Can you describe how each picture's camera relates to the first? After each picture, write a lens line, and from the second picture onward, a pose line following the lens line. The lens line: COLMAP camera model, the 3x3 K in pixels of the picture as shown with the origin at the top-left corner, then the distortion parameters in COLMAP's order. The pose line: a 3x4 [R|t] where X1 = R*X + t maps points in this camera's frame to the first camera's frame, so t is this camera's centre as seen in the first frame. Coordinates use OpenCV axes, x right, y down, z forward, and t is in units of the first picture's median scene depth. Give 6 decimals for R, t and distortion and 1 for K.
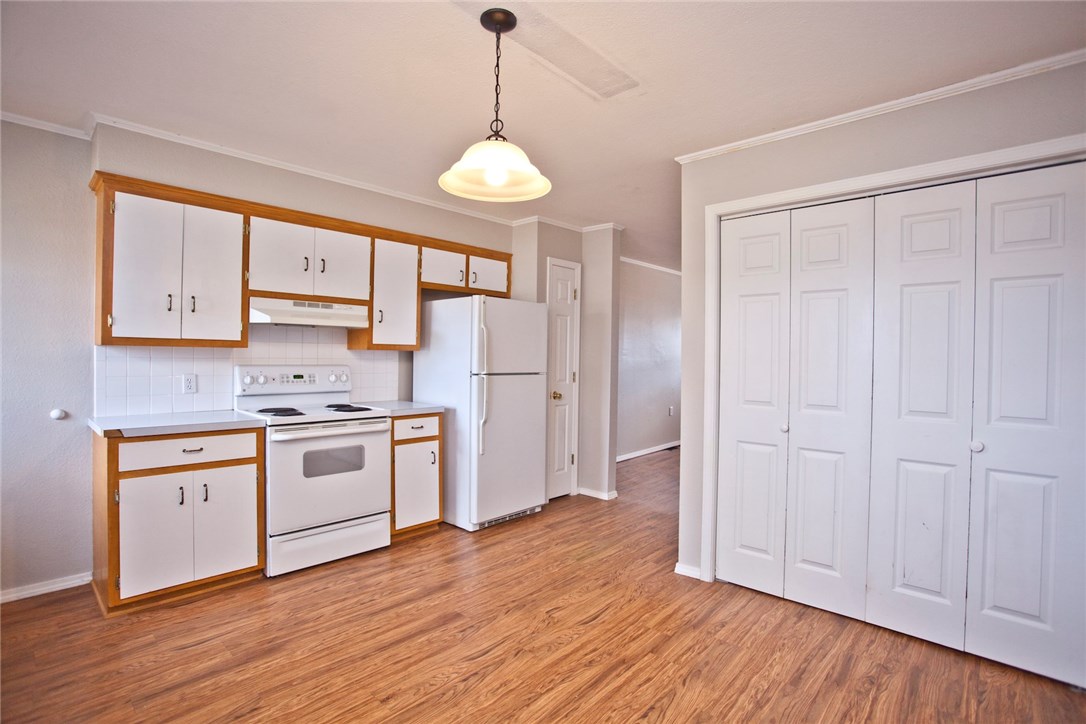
lens RADIAL K [[518.0, 0, 545.9], [0, 518.0, 358.1], [0, 0, 1]] dist [-0.075969, 0.027854]
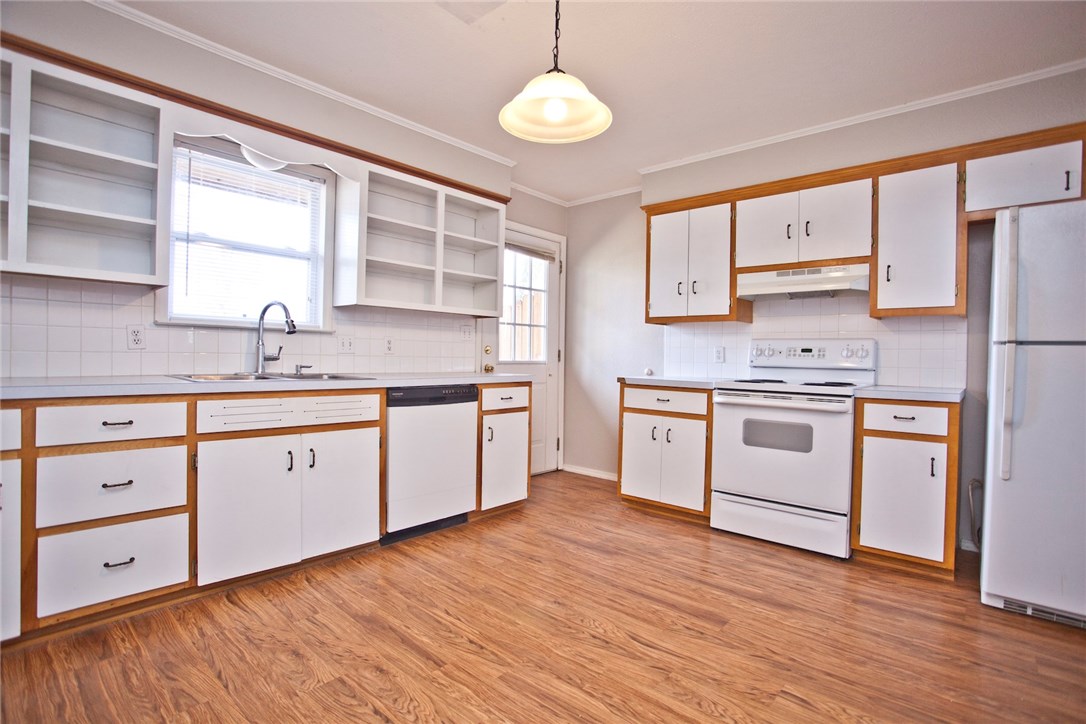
lens RADIAL K [[518.0, 0, 545.9], [0, 518.0, 358.1], [0, 0, 1]] dist [-0.075969, 0.027854]
pose [[0.017767, -0.006137, -0.999823, 0.611765], [-0.019818, 0.999783, -0.006489, 0.089953], [0.999646, 0.019930, 0.017642, 0.670677]]
